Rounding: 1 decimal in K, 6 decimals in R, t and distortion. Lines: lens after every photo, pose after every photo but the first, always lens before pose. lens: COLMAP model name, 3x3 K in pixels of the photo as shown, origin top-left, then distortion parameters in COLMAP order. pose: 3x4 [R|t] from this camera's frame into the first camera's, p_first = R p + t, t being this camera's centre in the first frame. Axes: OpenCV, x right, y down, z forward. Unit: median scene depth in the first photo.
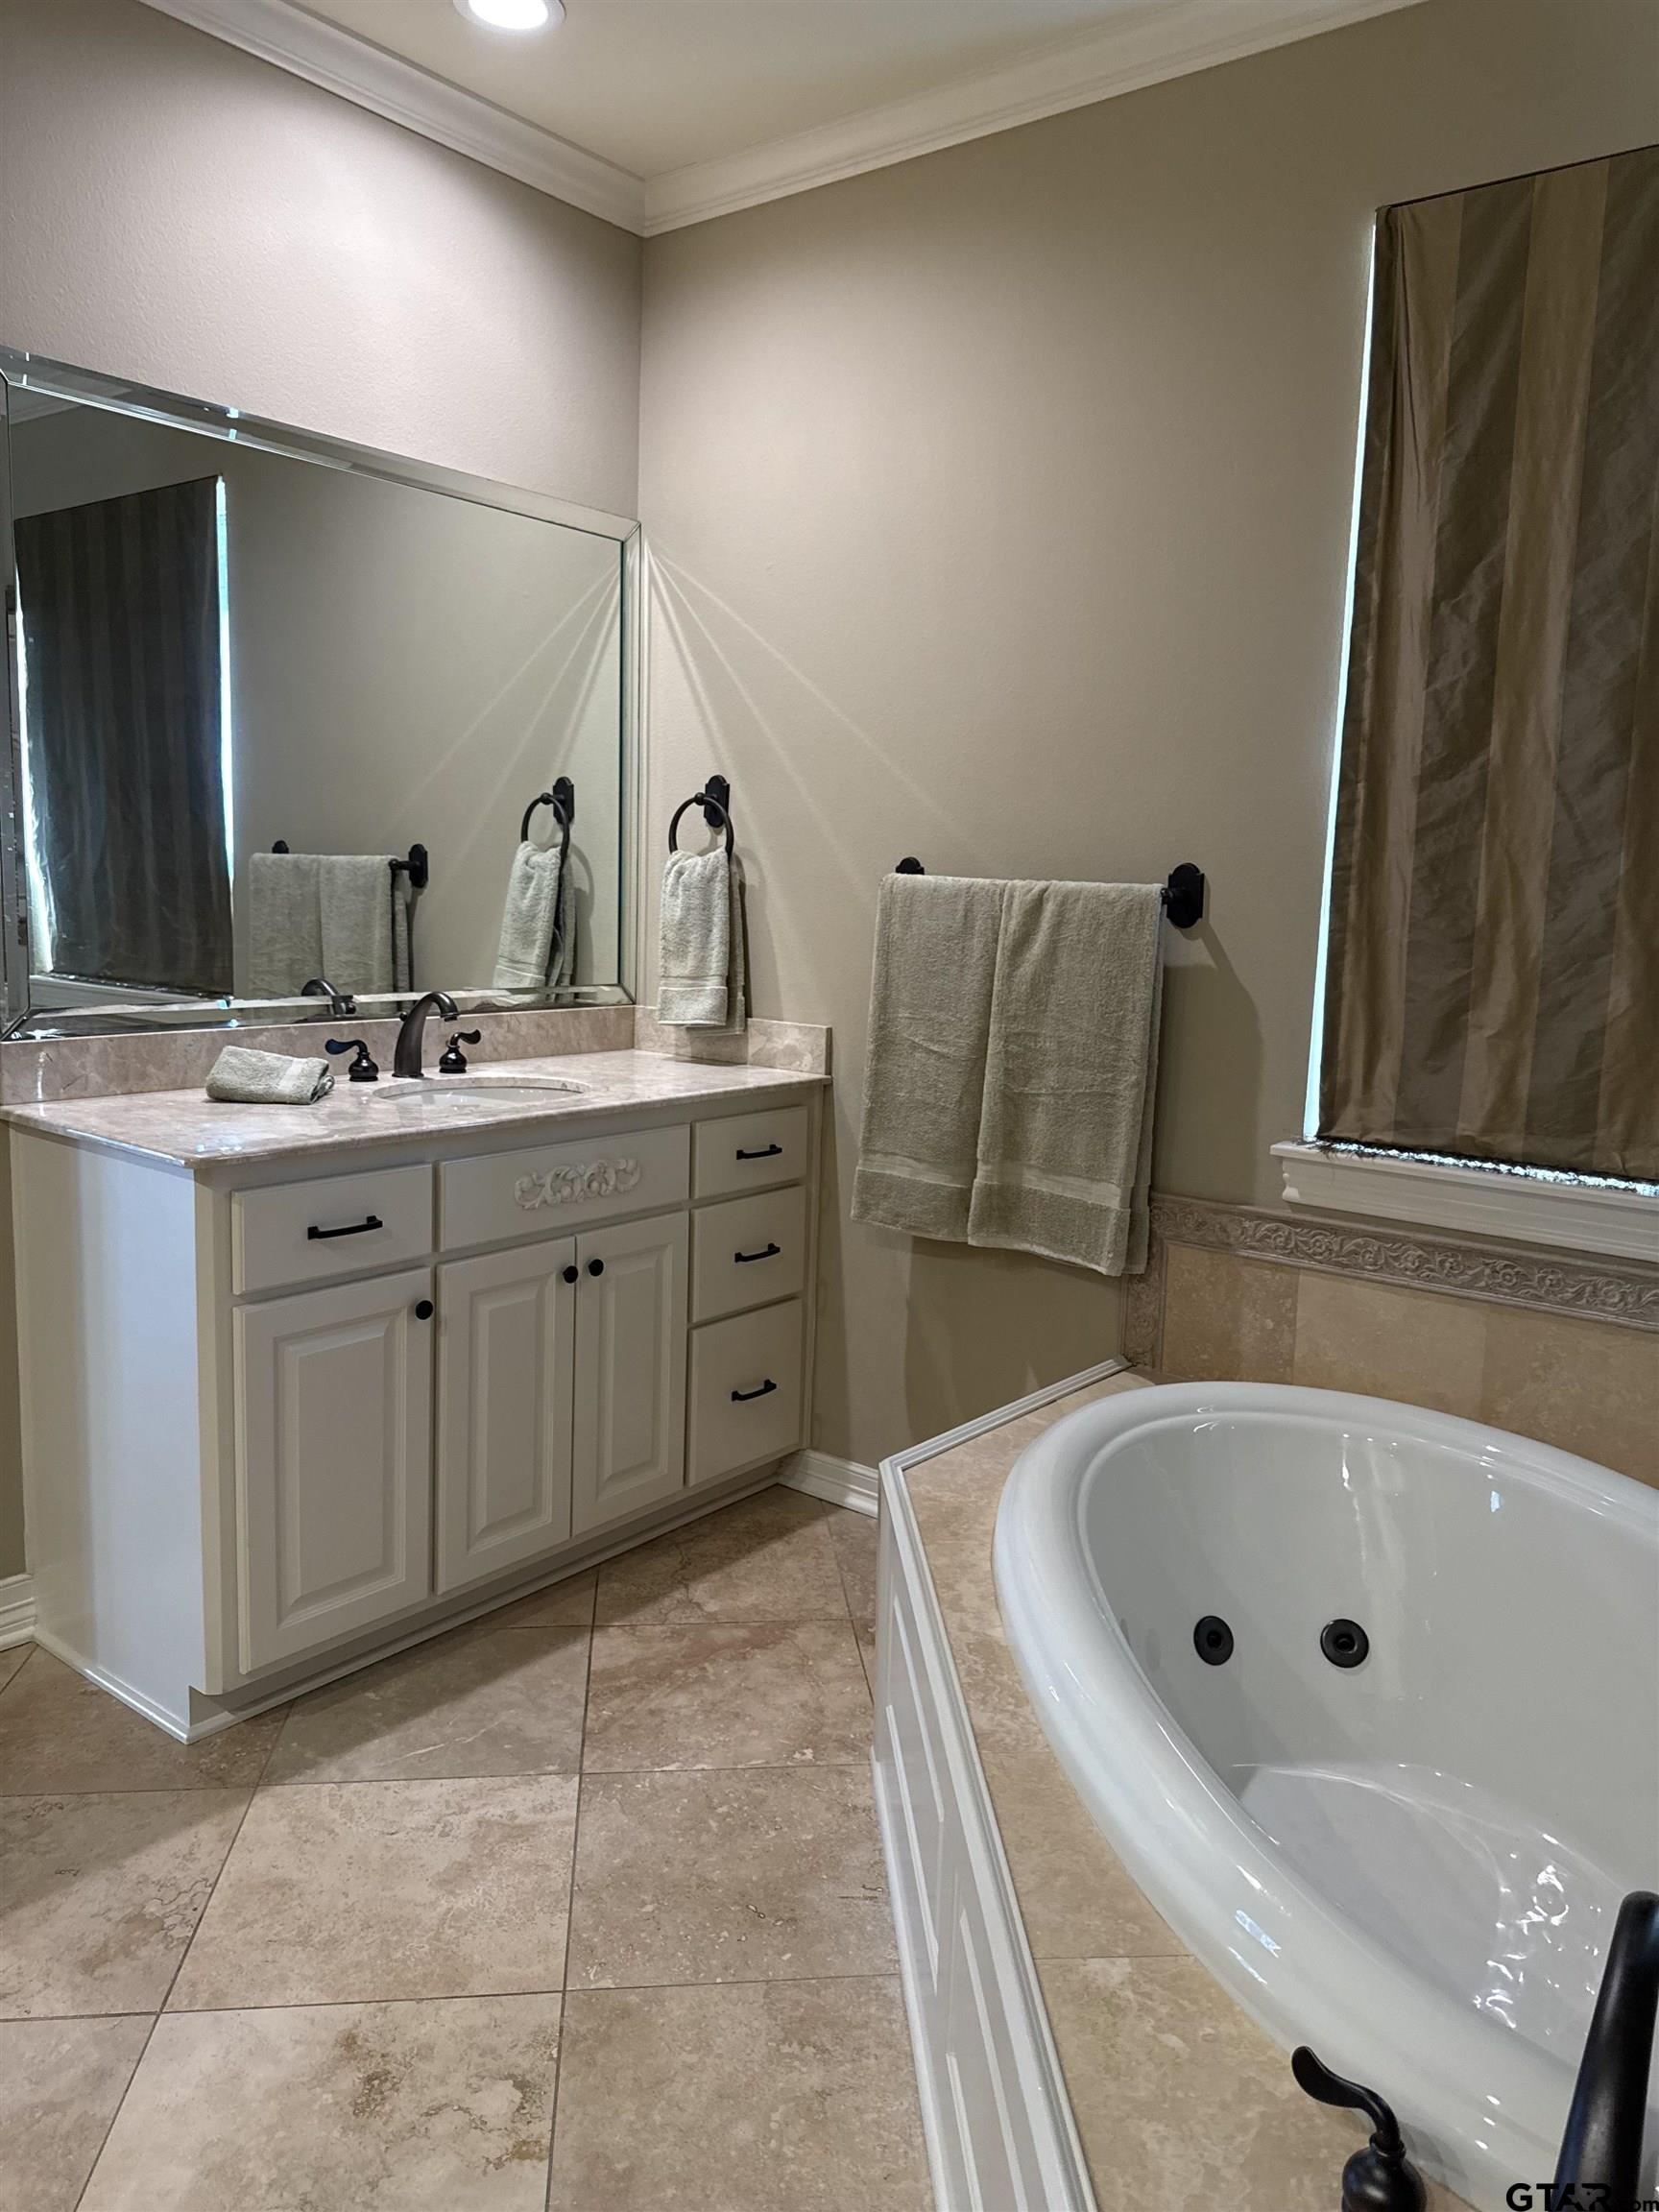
lens RADIAL K [[1572.4, 0, 807.3], [0, 1572.4, 1083.1], [0, 0, 1]] dist [0.036699, -0.031152]
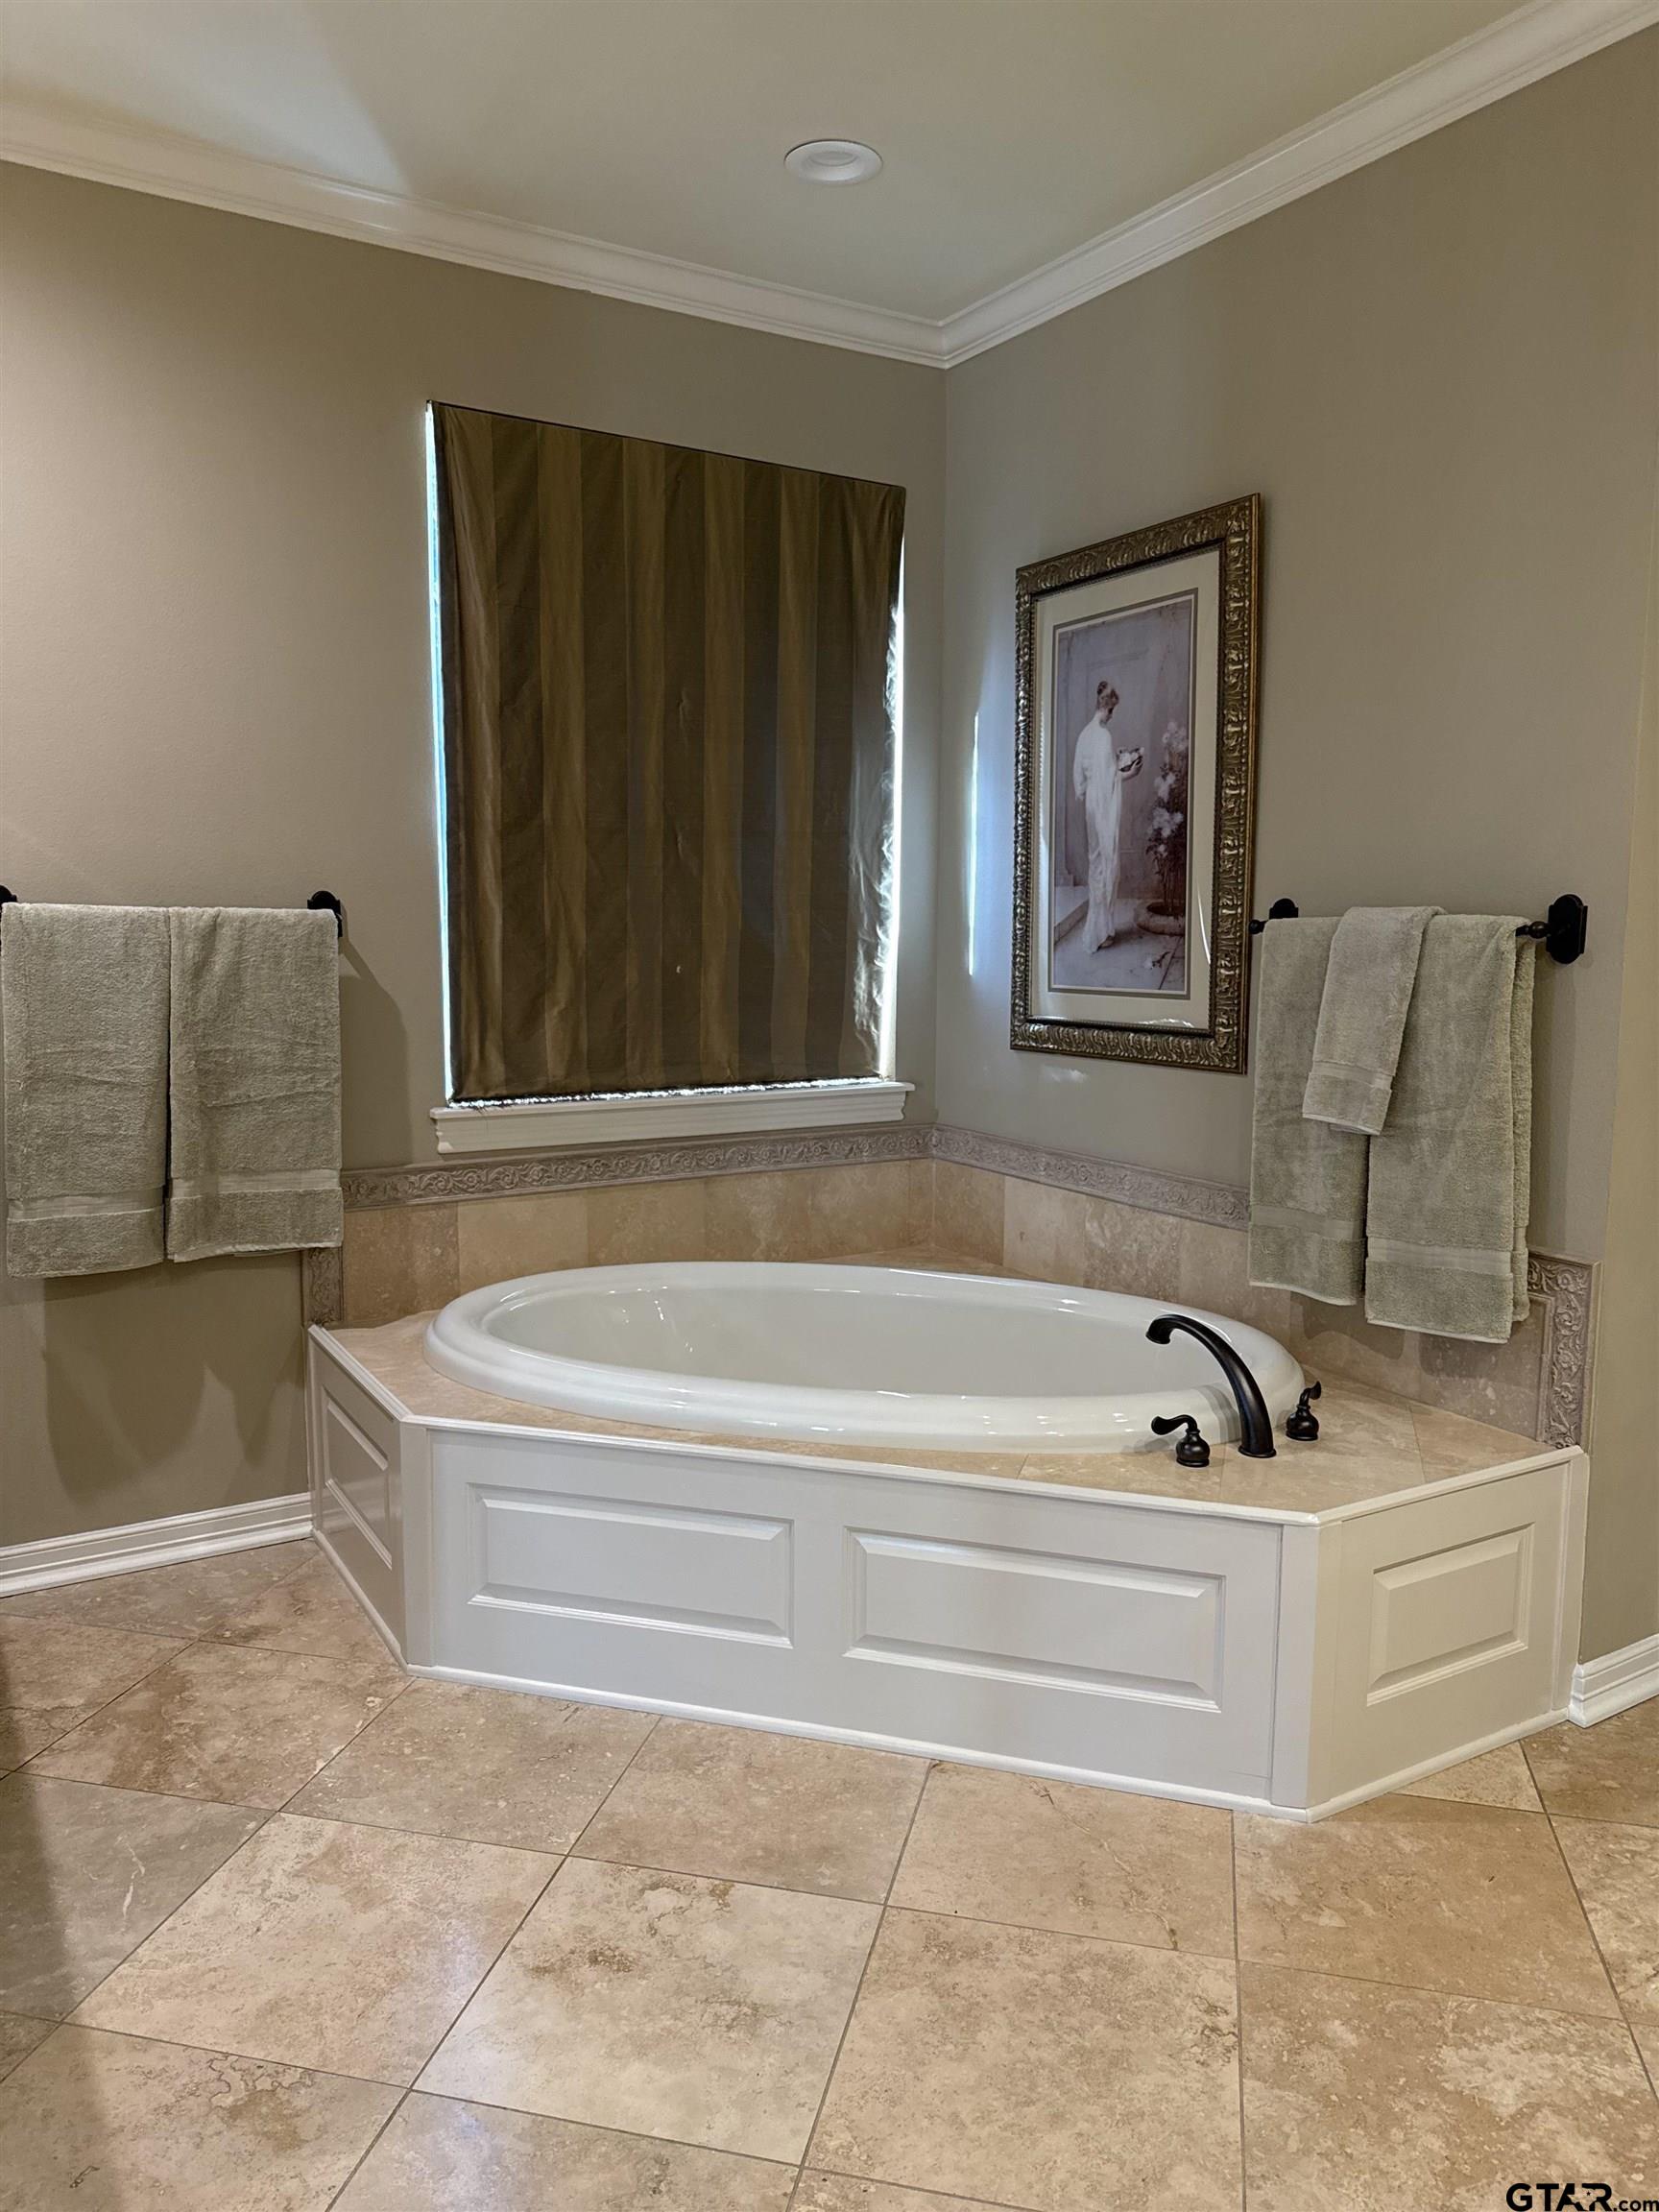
lens RADIAL K [[1572.4, 0, 813.2], [0, 1572.4, 1111.3], [0, 0, 1]] dist [0.036699, -0.031152]
pose [[0.342448, -0.141482, 0.928823, -0.835367], [0.132417, 0.985997, 0.101370, -0.052788], [-0.930158, 0.088278, 0.356388, 0.270514]]
